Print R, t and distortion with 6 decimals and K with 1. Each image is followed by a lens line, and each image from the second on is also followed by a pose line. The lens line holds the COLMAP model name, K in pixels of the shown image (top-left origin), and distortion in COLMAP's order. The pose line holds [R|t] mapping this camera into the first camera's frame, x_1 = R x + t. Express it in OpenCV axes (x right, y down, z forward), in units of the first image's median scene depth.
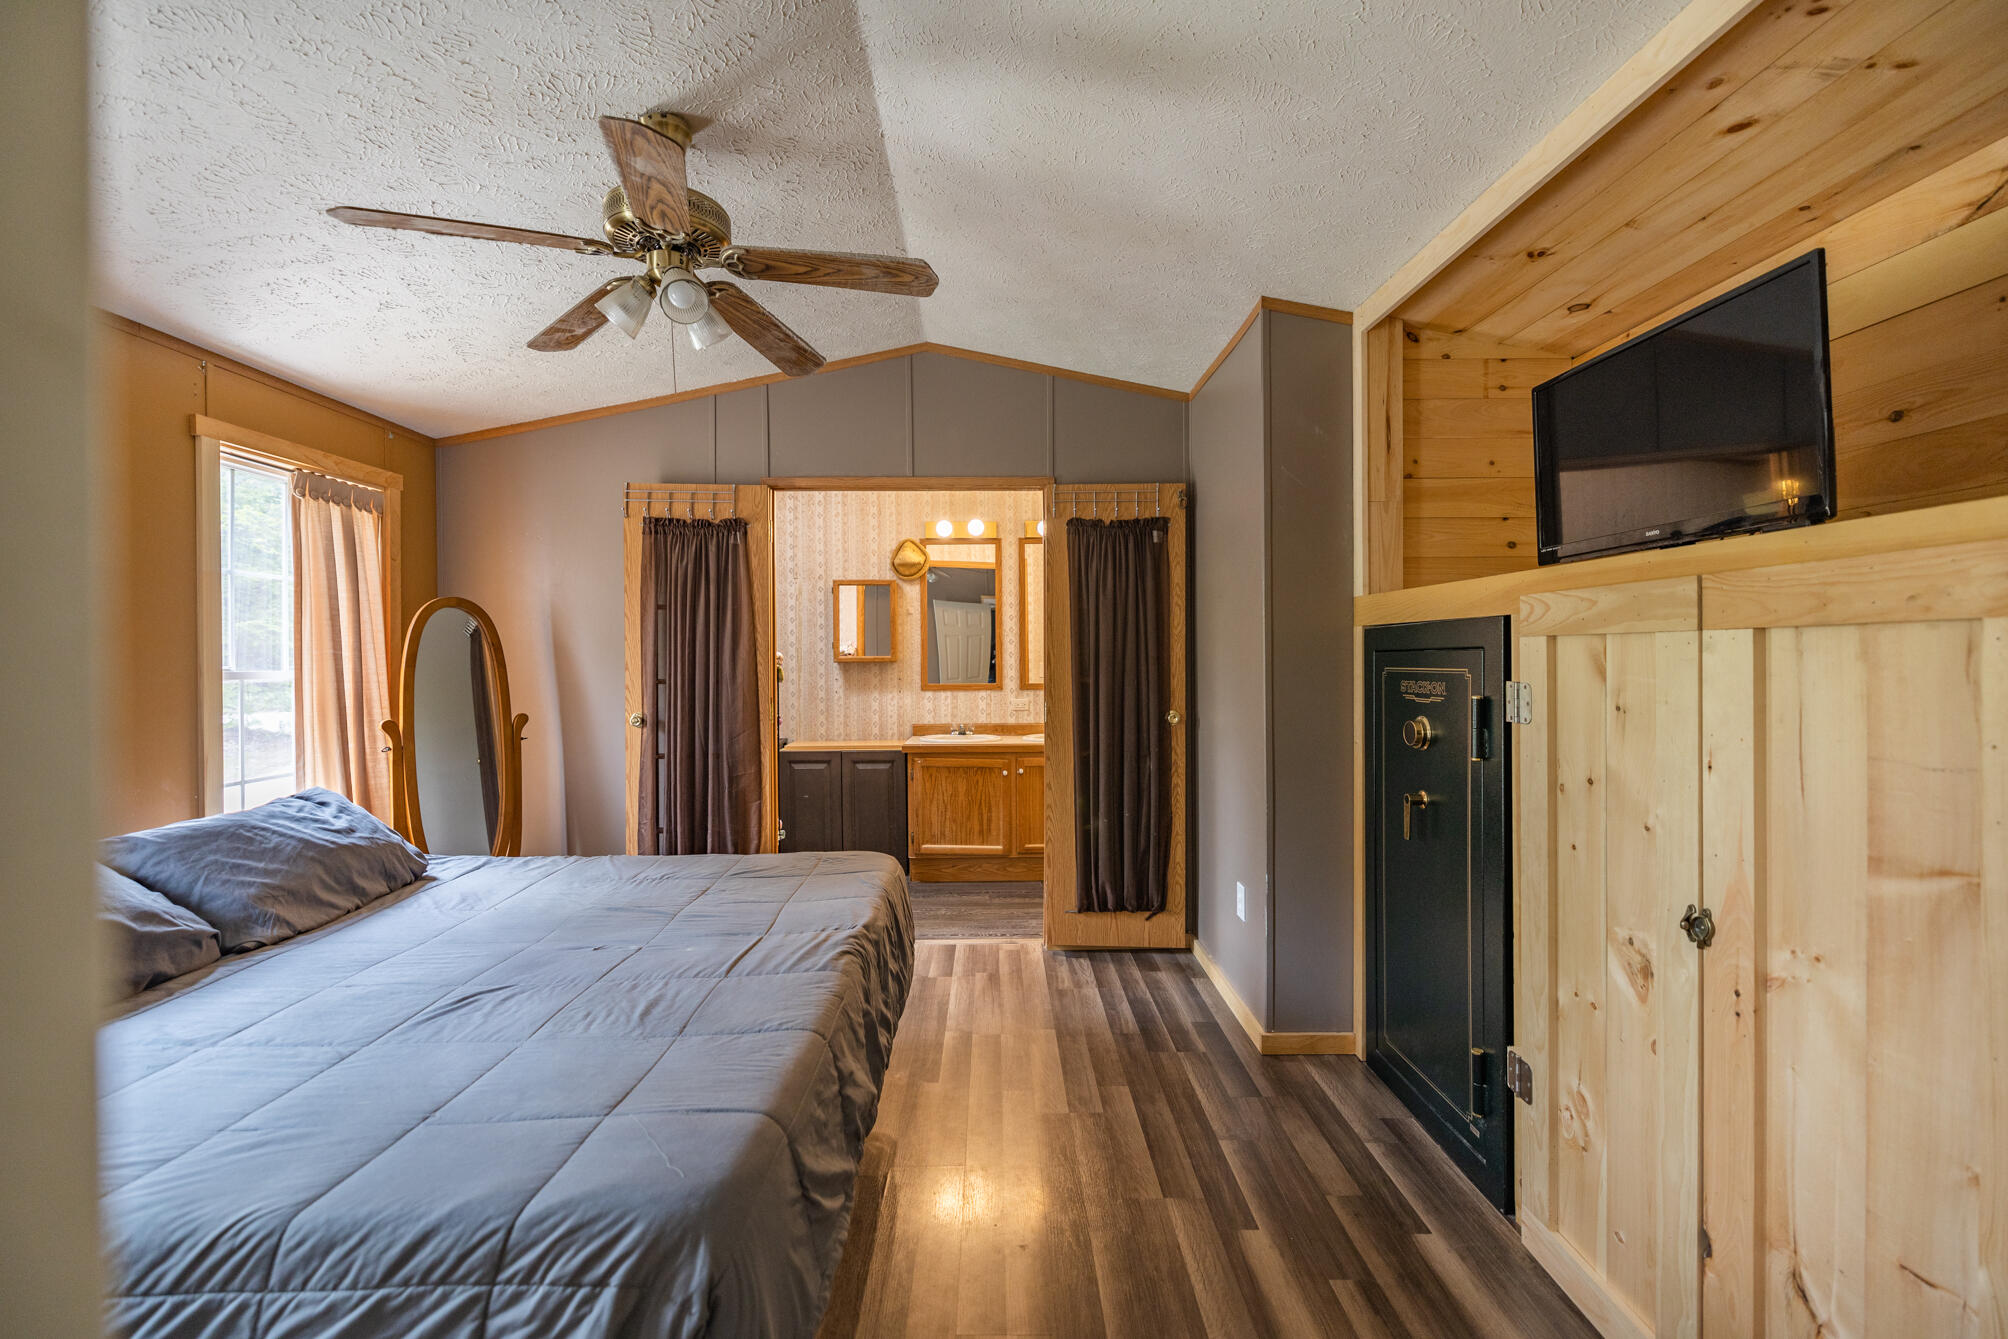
lens RADIAL K [[869.0, 0, 1015.2], [0, 869.0, 662.4], [0, 0, 1]] dist [0.001027, 0.000415]
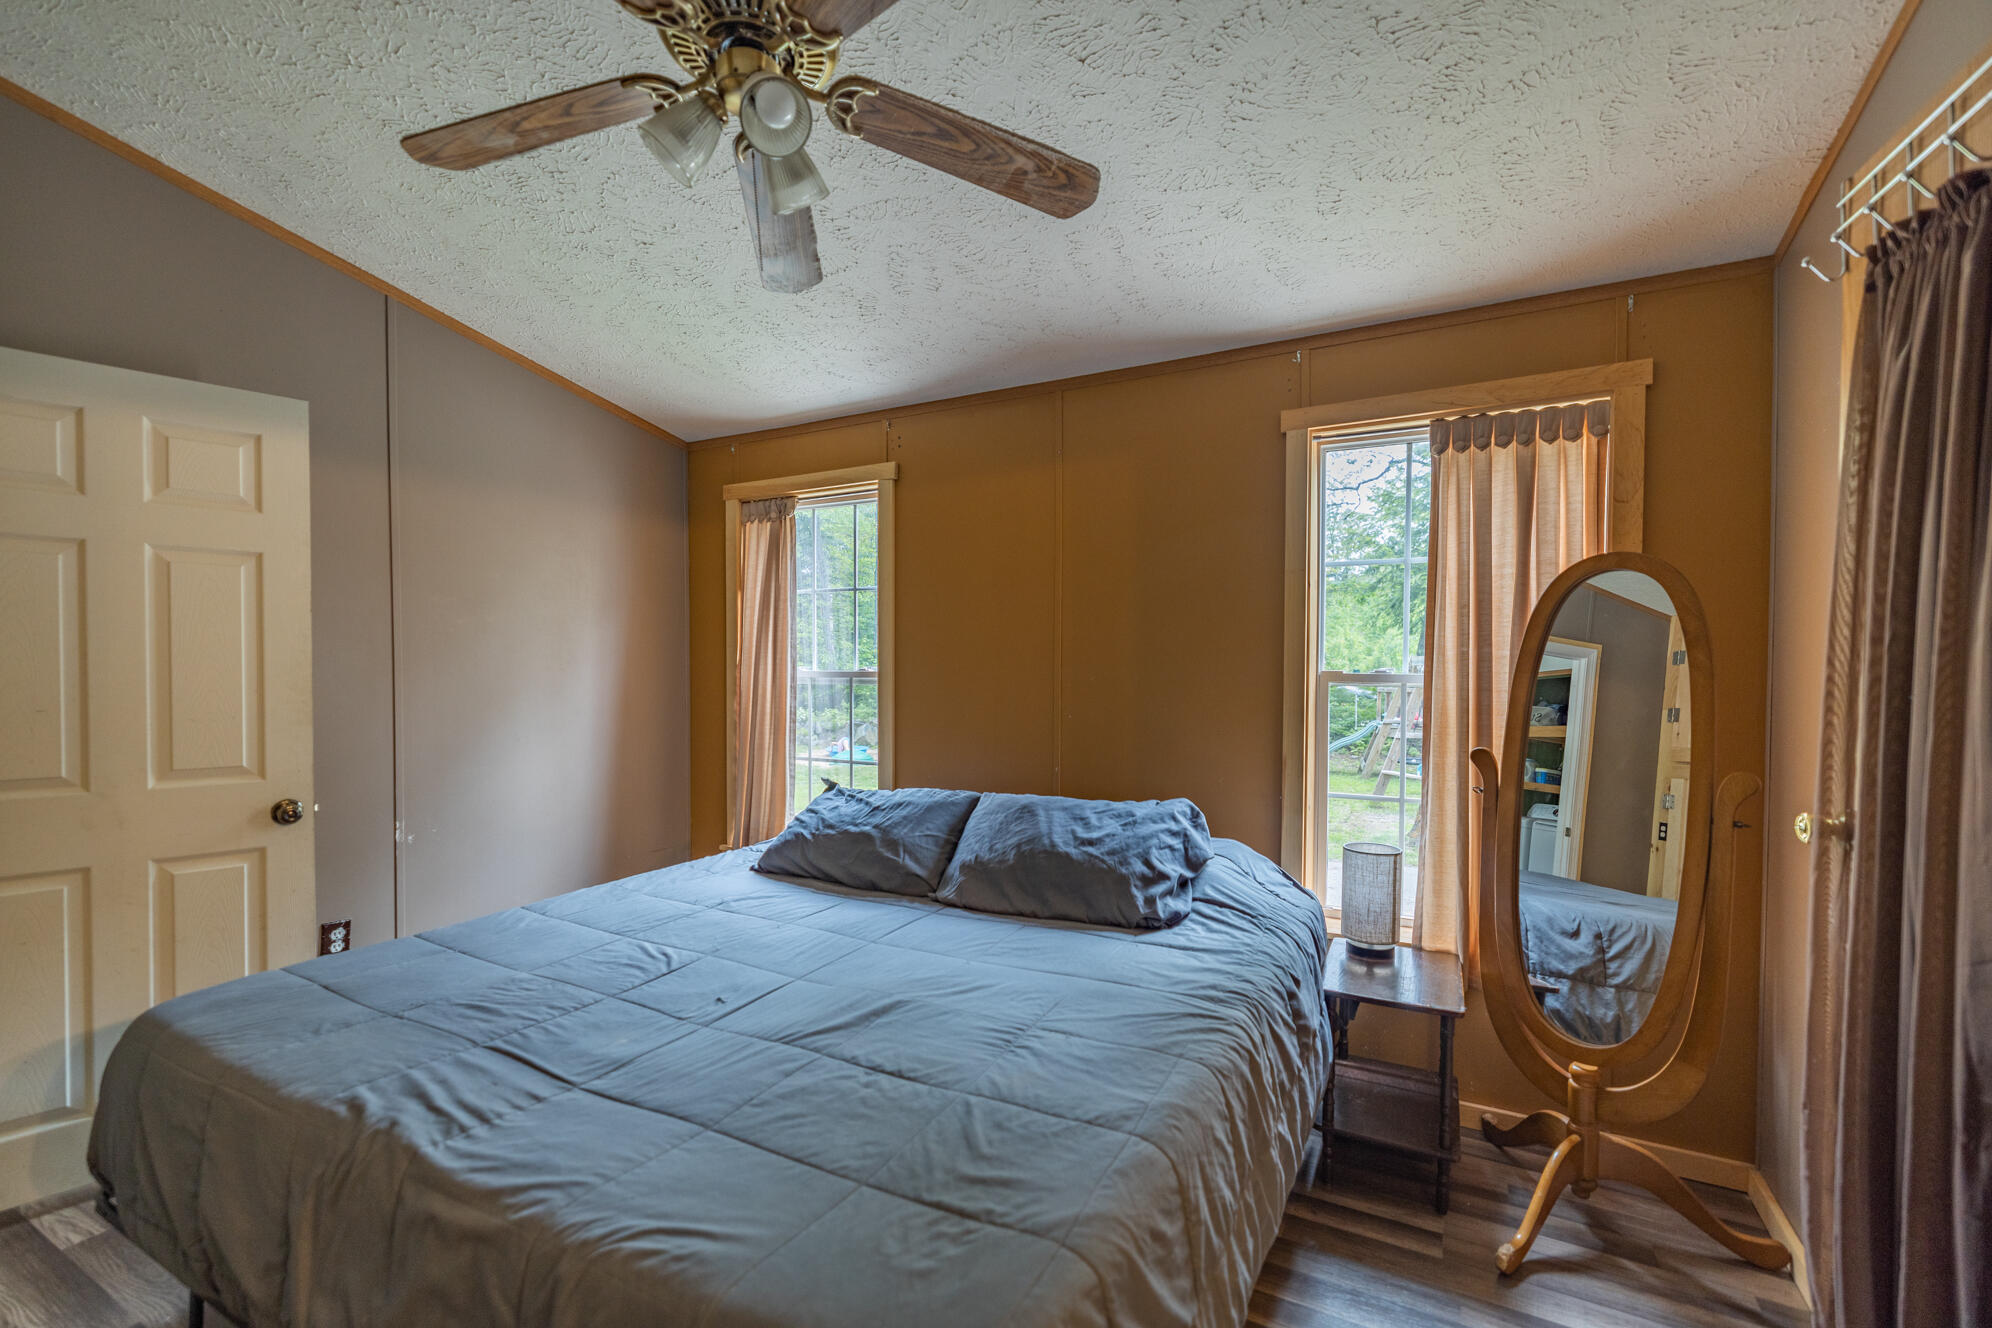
lens RADIAL K [[862.1, 0, 980.3], [0, 862.1, 680.2], [0, 0, 1]] dist [0.001027, 0.000415]
pose [[-0.489670, 0.016240, -0.871756, 0.084526], [0.000570, 0.999832, 0.018306, 0.002949], [0.871907, 0.008468, -0.489597, 1.090409]]
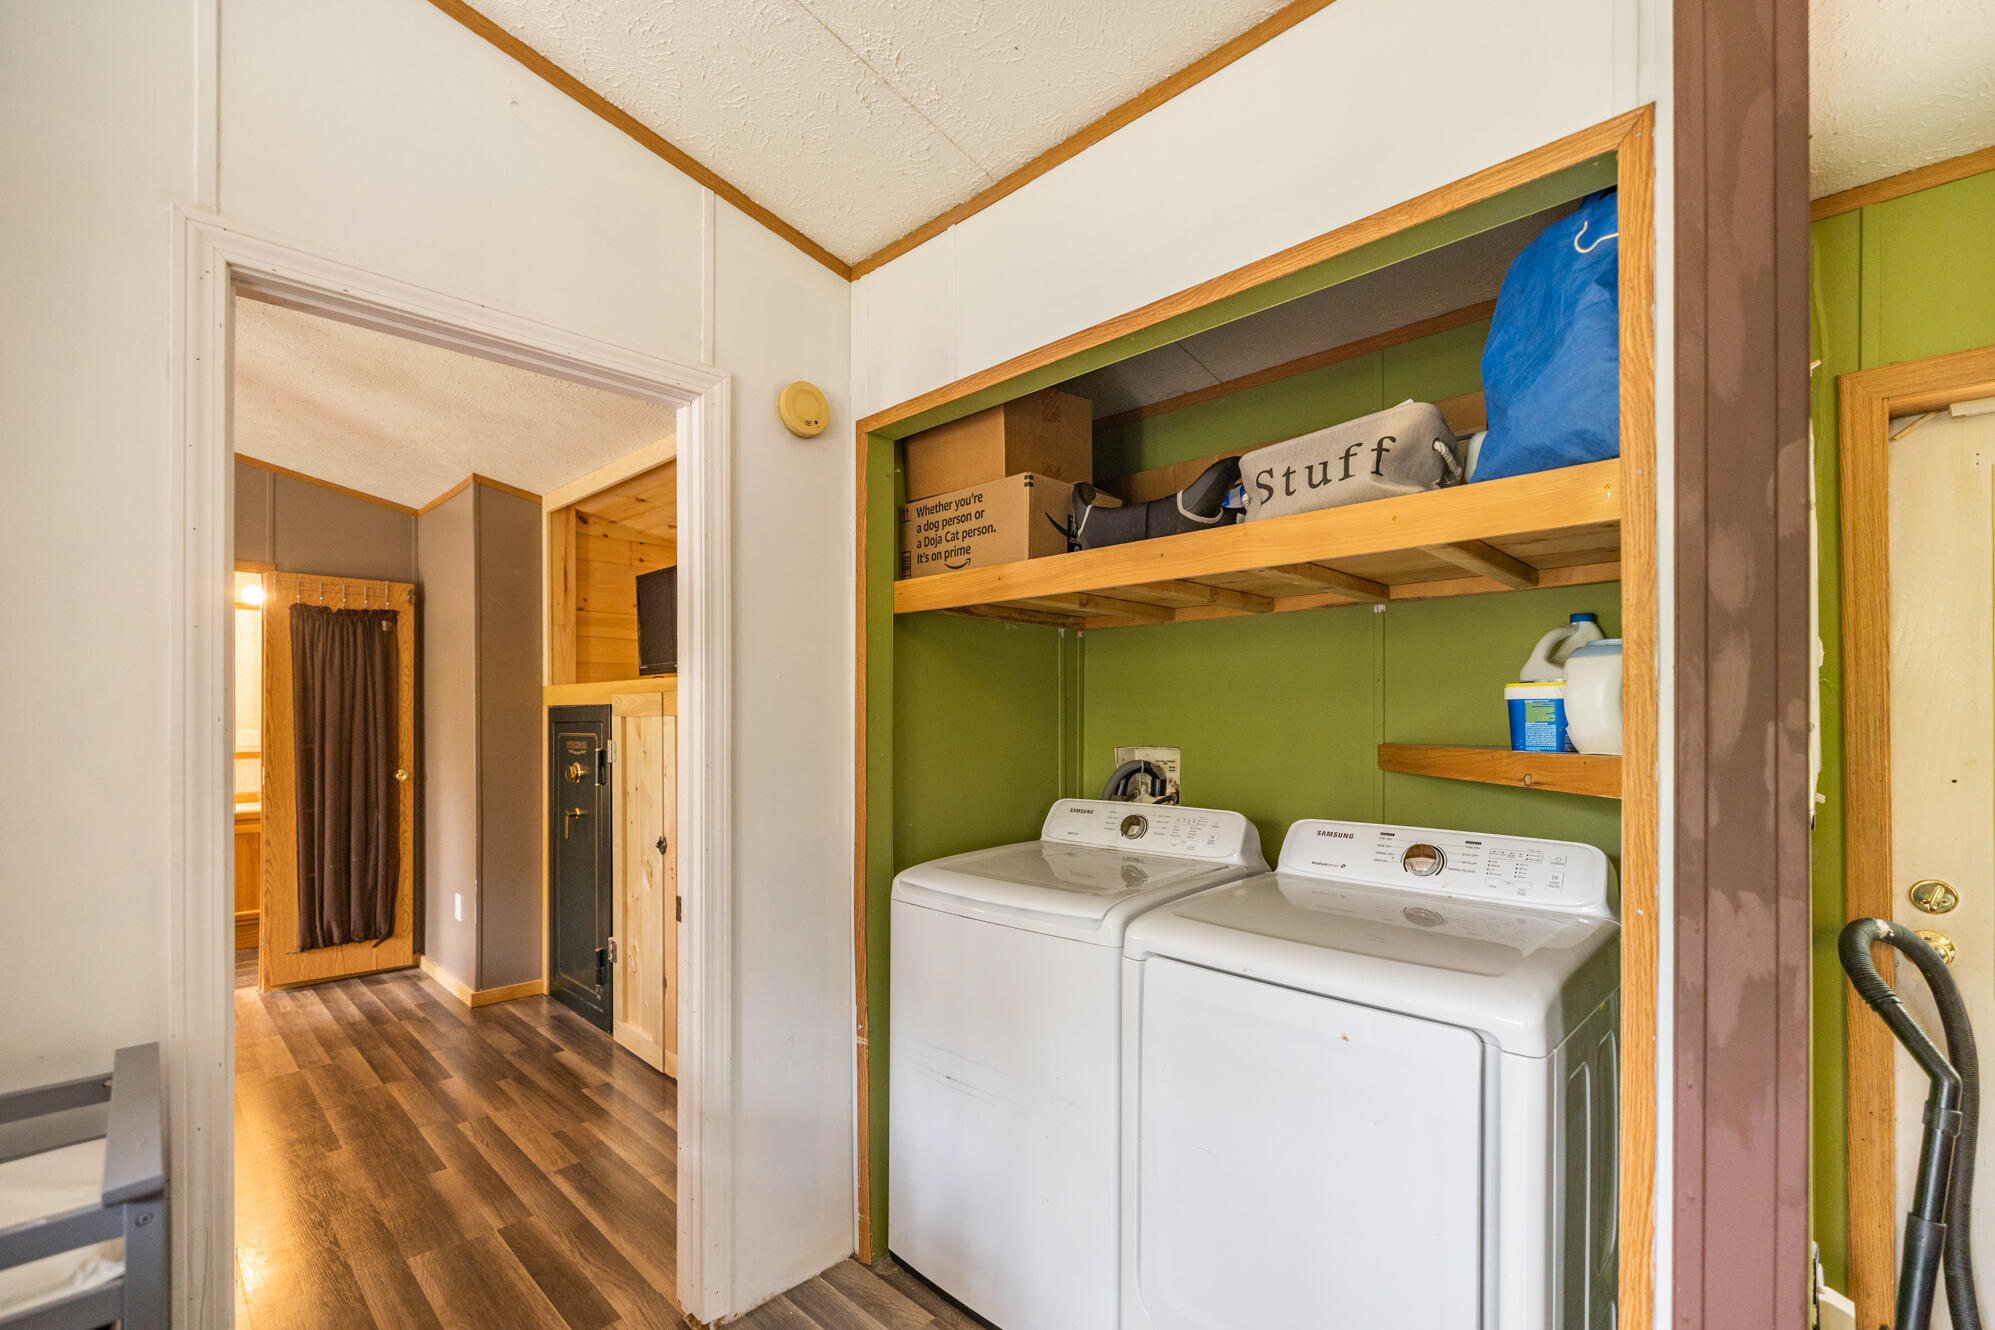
lens RADIAL K [[863.4, 0, 991.5], [0, 863.4, 715.1], [0, 0, 1]] dist [0.001027, 0.000415]
pose [[0.722137, 0.005188, 0.691731, -0.074077], [0.004629, 0.999913, -0.012331, -0.003140], [-0.691735, 0.012107, 0.722050, -0.561814]]
